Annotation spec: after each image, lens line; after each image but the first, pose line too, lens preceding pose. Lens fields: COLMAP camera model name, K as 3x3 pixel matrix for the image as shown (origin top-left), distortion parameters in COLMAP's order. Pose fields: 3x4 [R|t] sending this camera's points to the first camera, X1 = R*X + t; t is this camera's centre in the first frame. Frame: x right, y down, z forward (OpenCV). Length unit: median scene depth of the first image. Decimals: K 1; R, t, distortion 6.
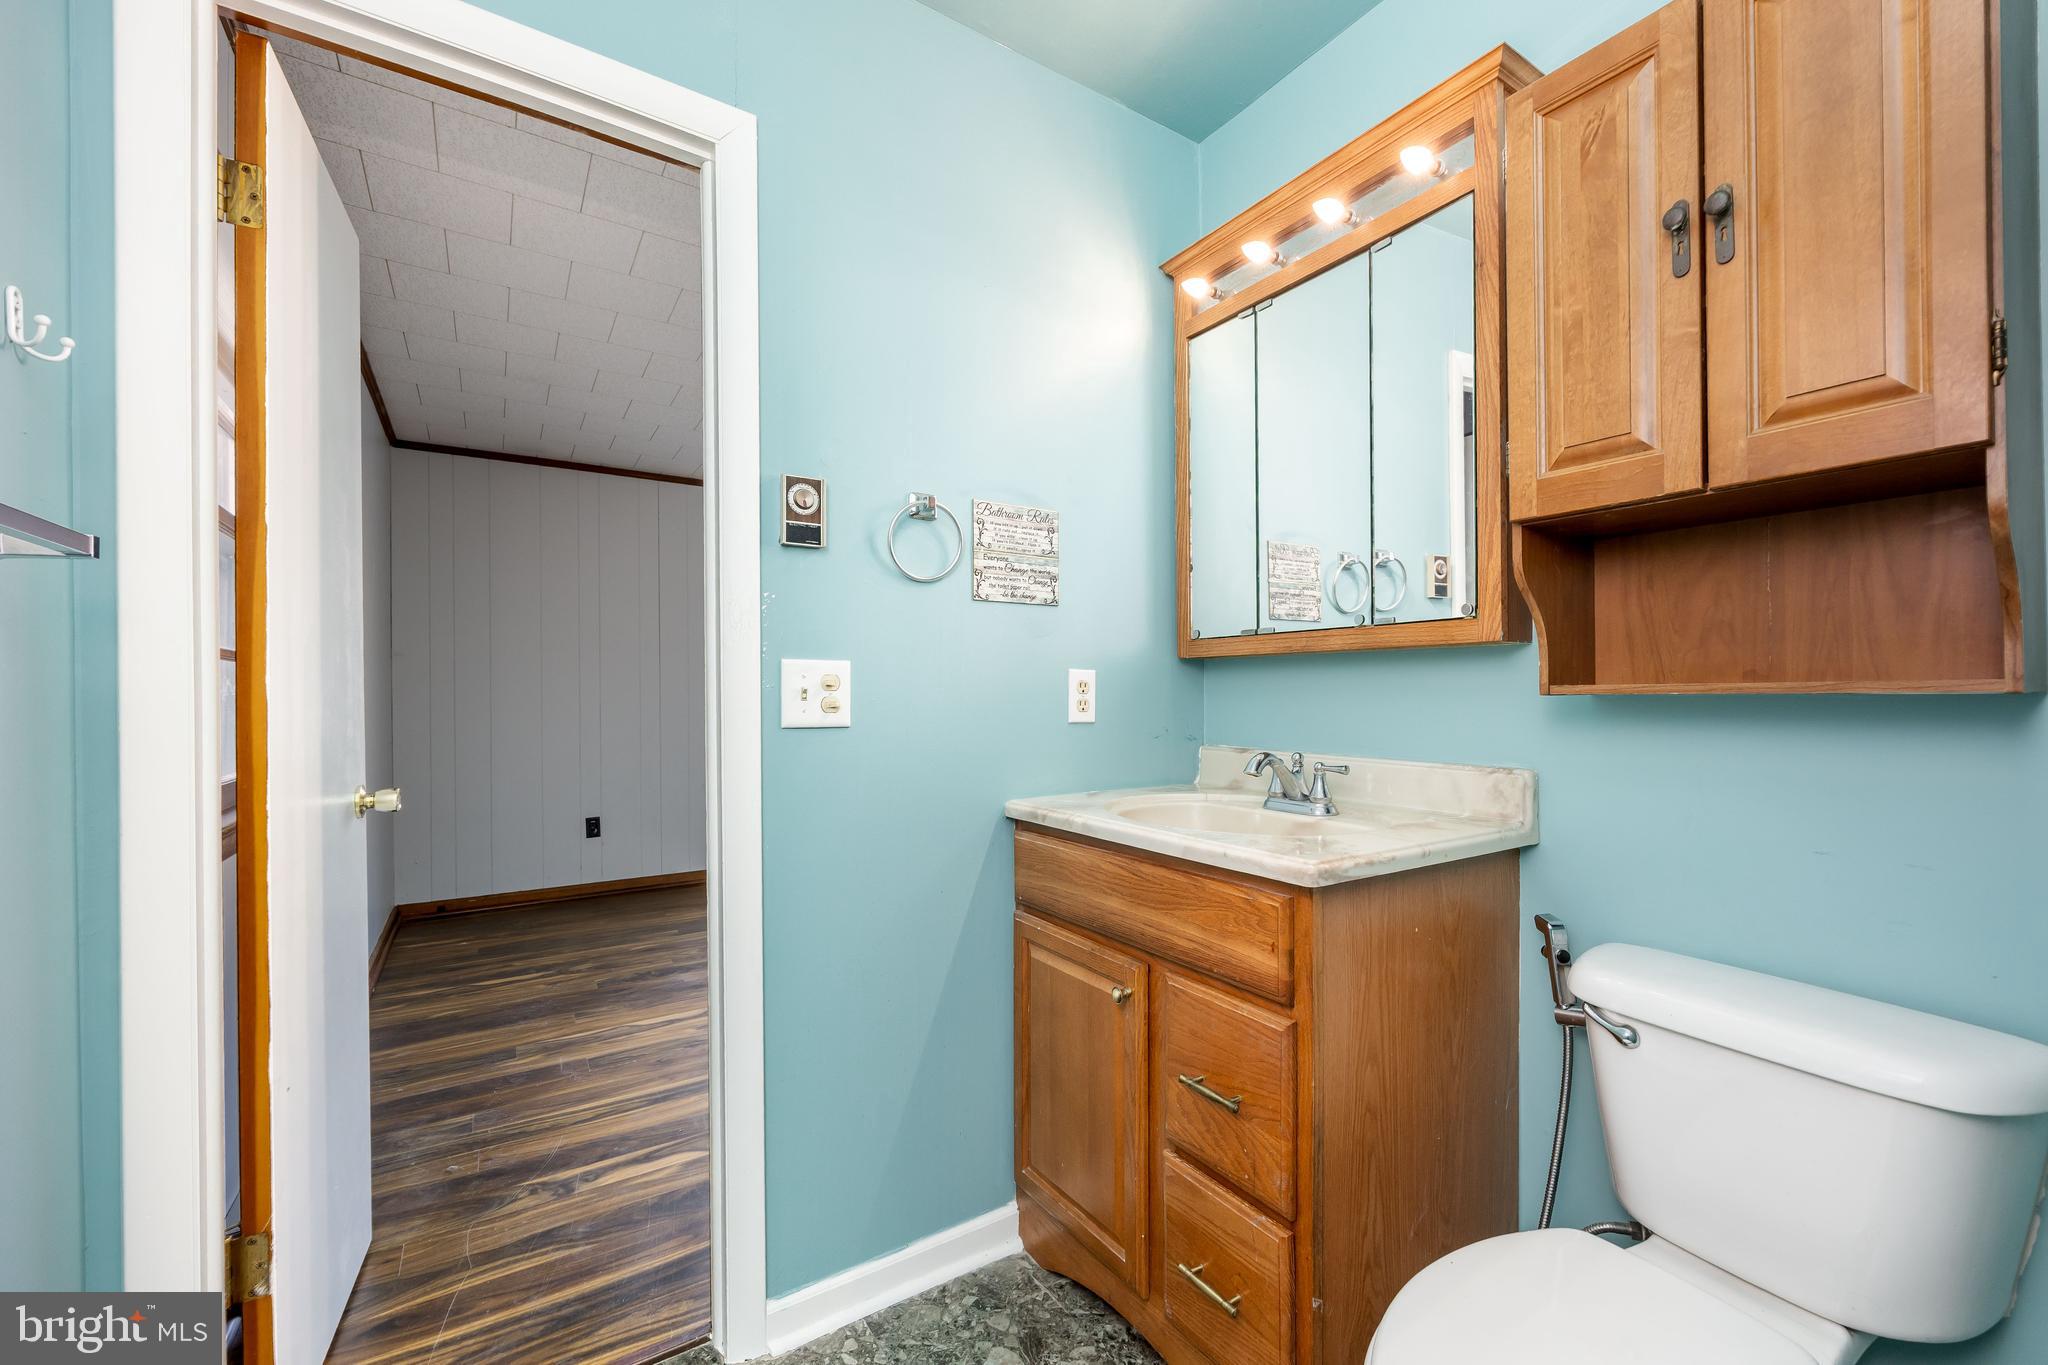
lens RADIAL K [[833.2, 0, 1094.7], [0, 833.2, 695.9], [0, 0, 1]] dist [-0.005661, -0.000179]
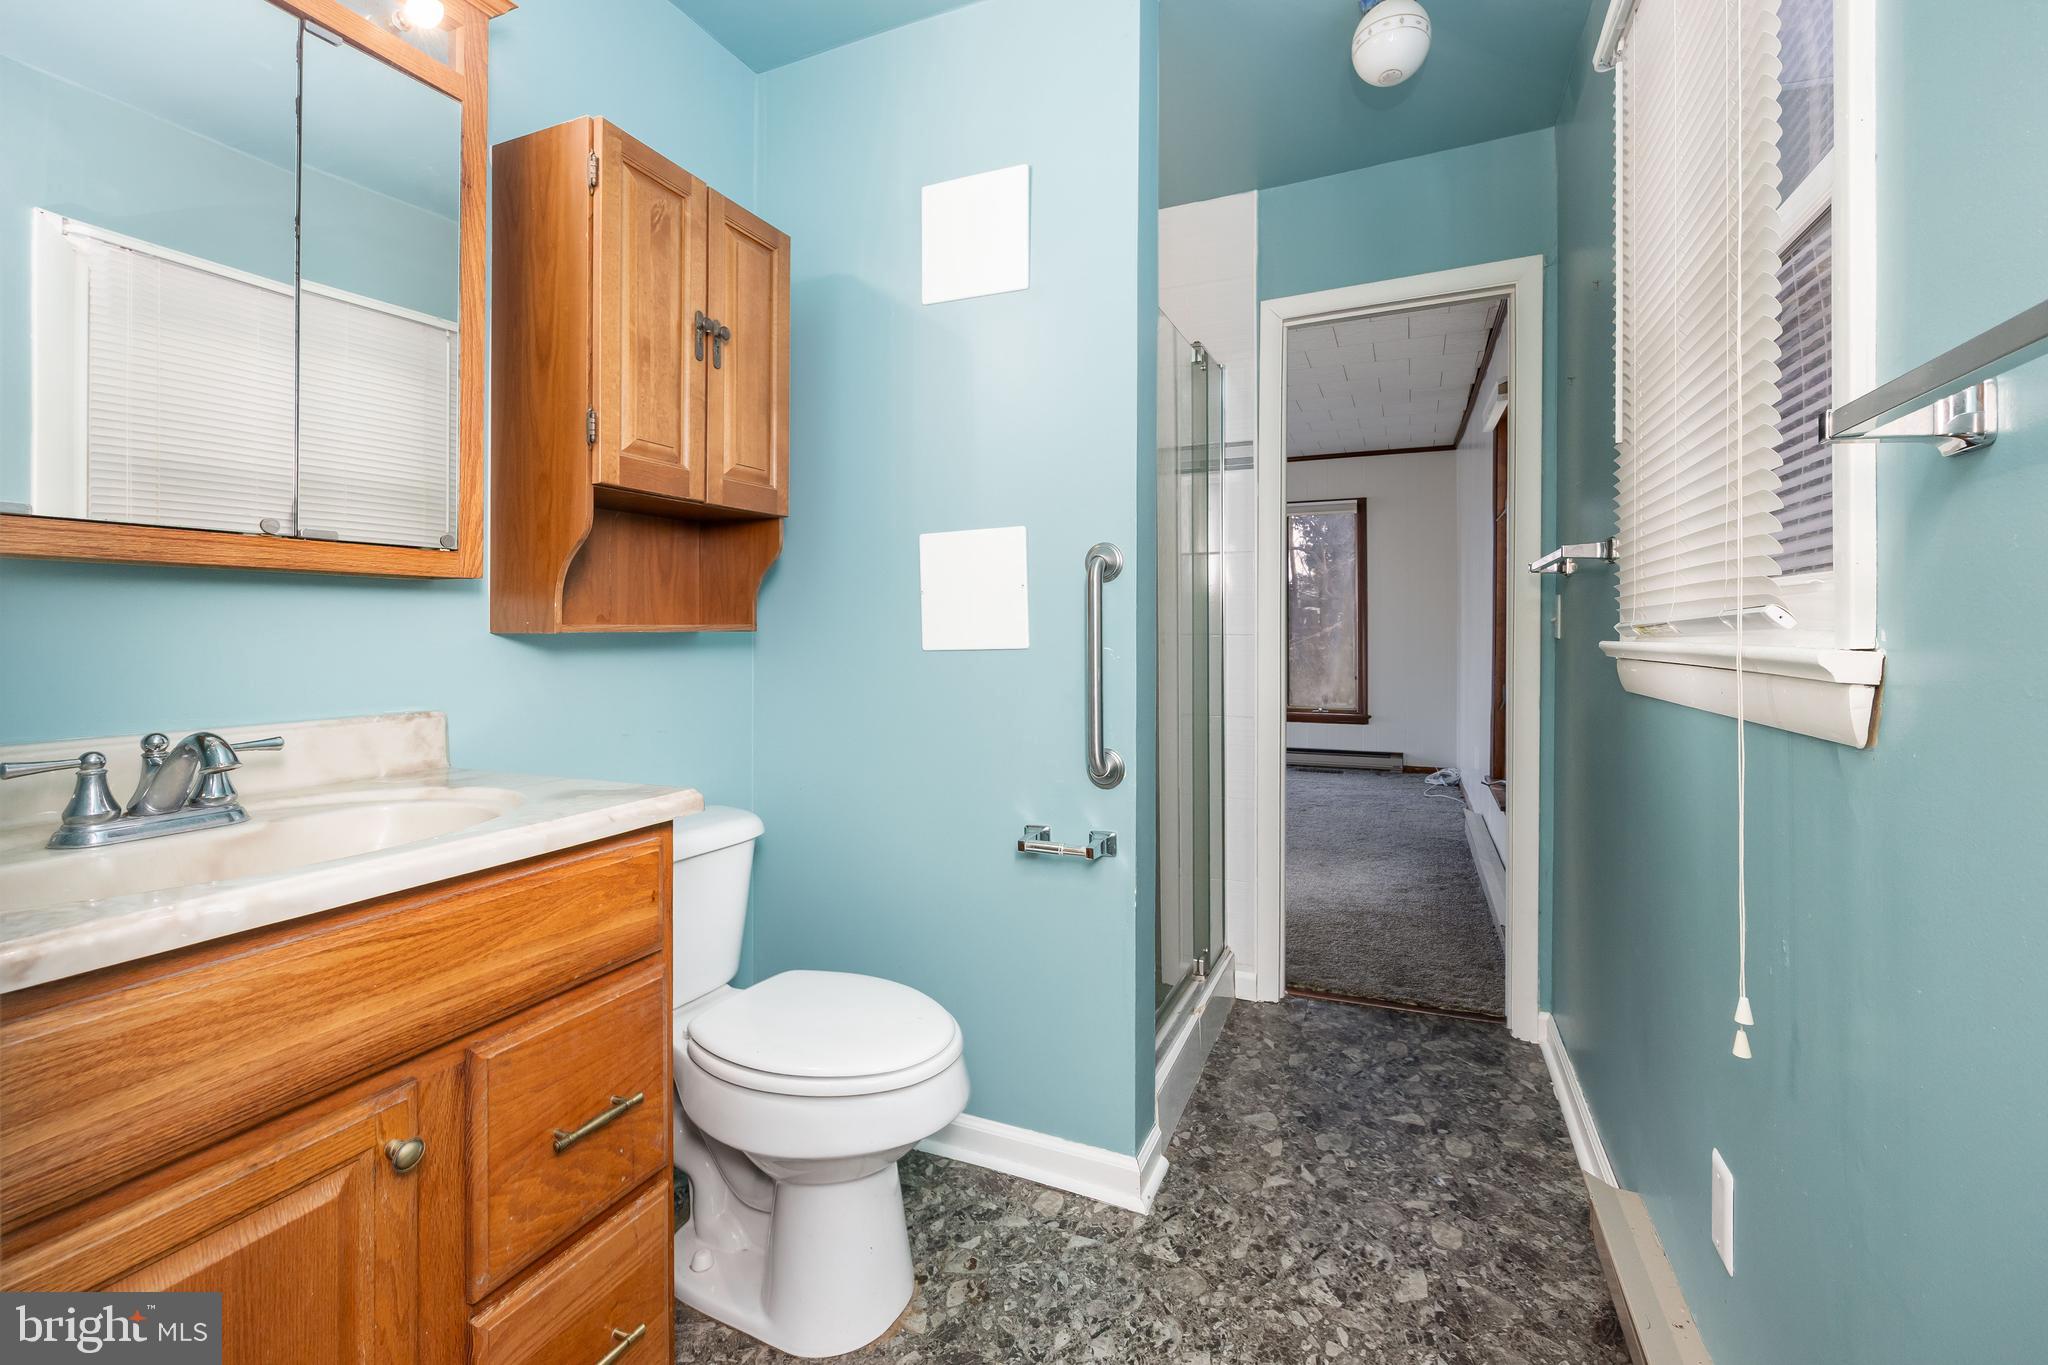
lens RADIAL K [[855.7, 0, 1034.0], [0, 855.7, 626.6], [0, 0, 1]] dist [-0.000369, -0.000007]
pose [[-0.513293, 0.009598, 0.858160, -0.641287], [0.006546, 0.999952, -0.007268, 0.002301], [-0.858189, 0.001887, -0.513331, 0.849511]]
